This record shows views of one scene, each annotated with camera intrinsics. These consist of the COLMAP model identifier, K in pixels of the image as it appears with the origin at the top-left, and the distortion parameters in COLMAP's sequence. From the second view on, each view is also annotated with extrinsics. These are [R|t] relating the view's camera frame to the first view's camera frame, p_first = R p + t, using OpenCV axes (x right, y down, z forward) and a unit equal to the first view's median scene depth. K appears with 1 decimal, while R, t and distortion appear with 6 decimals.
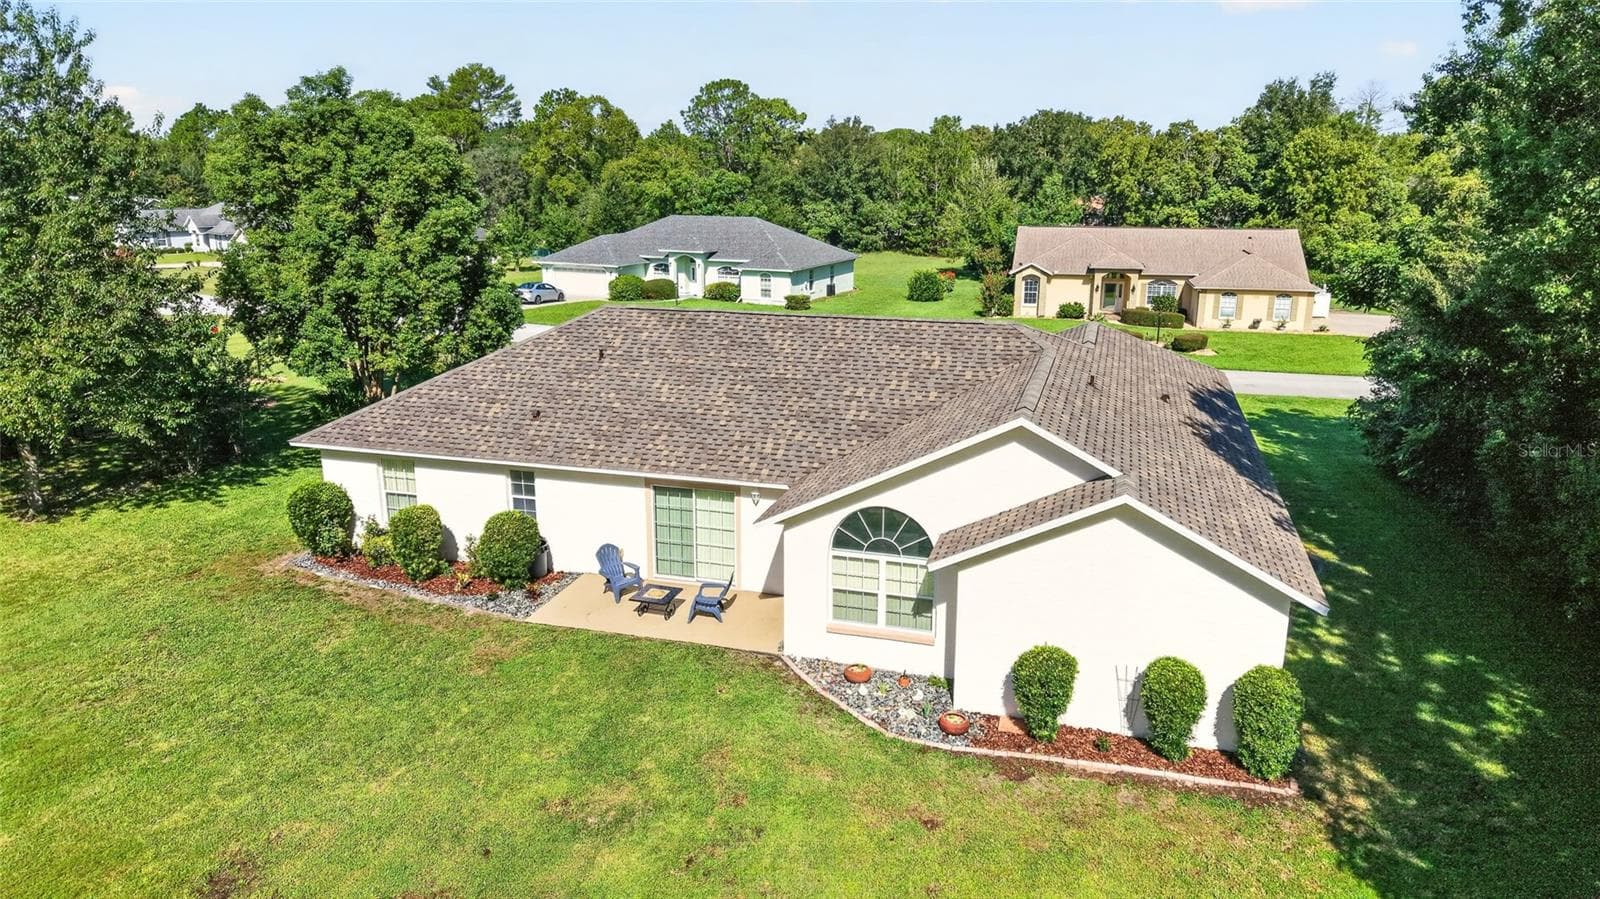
lens RADIAL K [[1061.2, 0, 800.0], [0, 1061.2, 449.5], [0, 0, 1]] dist [0.074449, -0.142994]
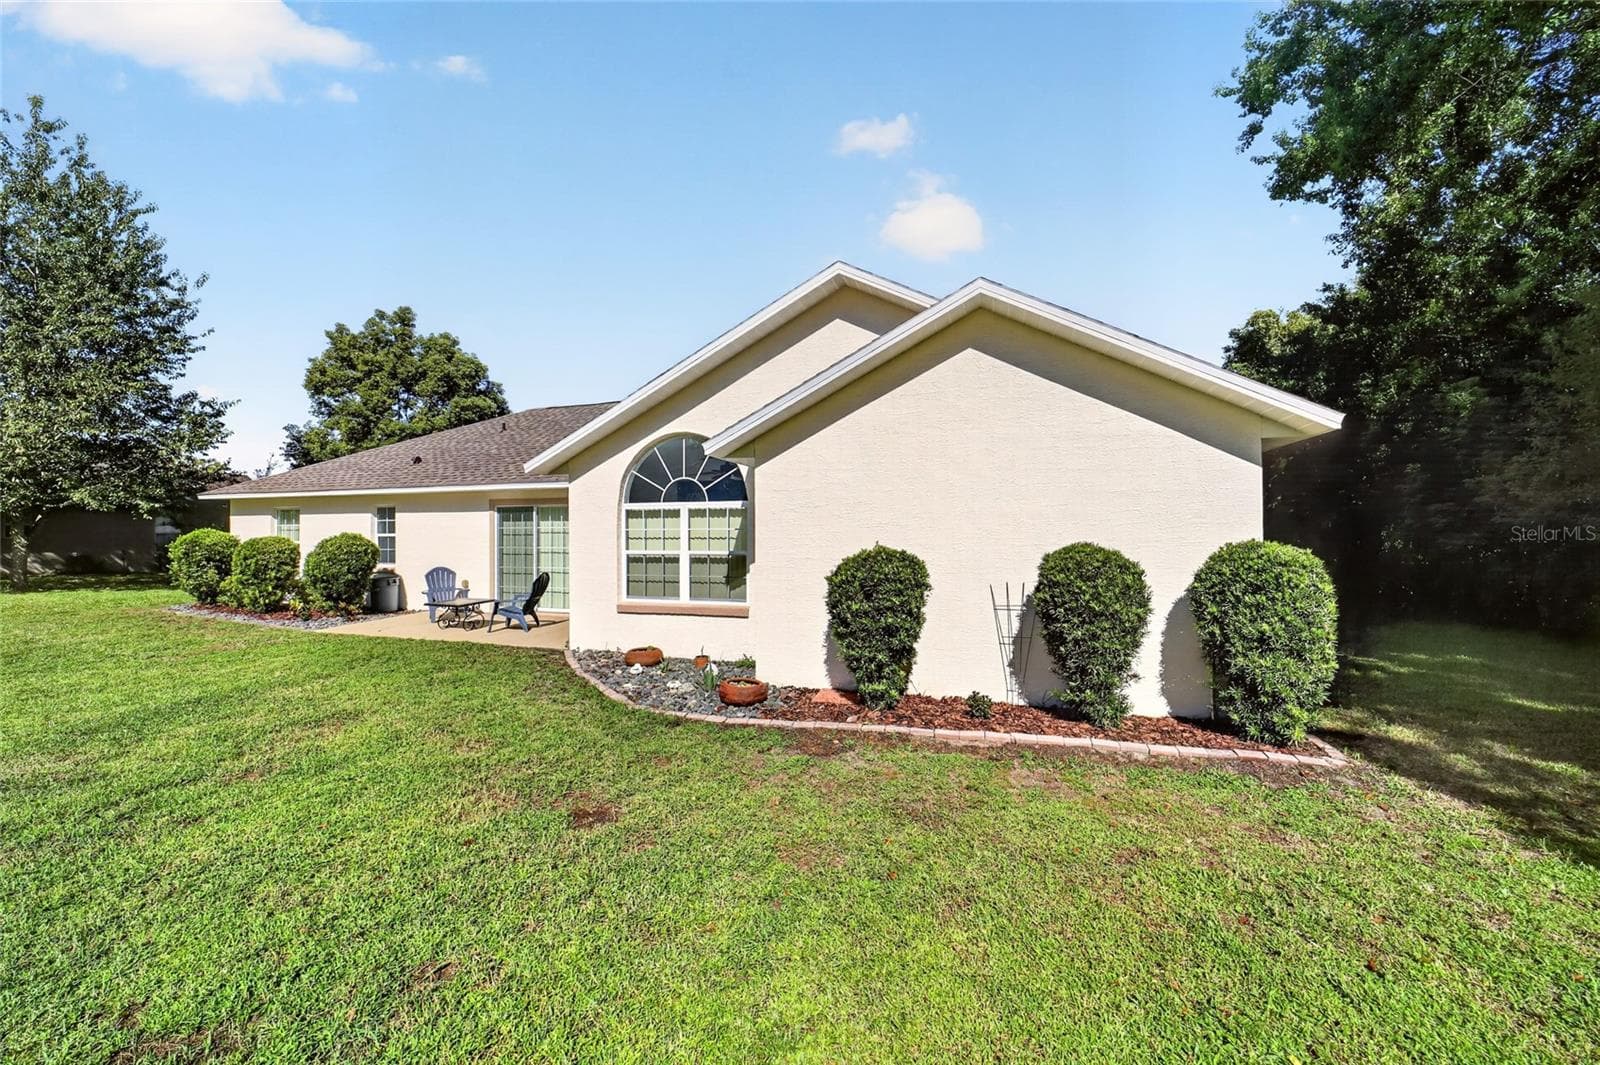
lens RADIAL K [[620.5, 0, 800.0], [0, 620.5, 532.5], [0, 0, 1]] dist [-0.040997, 0.010042]
pose [[0.999927, -0.007380, -0.009584, 0.136991], [0.004736, 0.967923, -0.251201, 0.193475], [0.011130, 0.251138, 0.967887, 0.468020]]
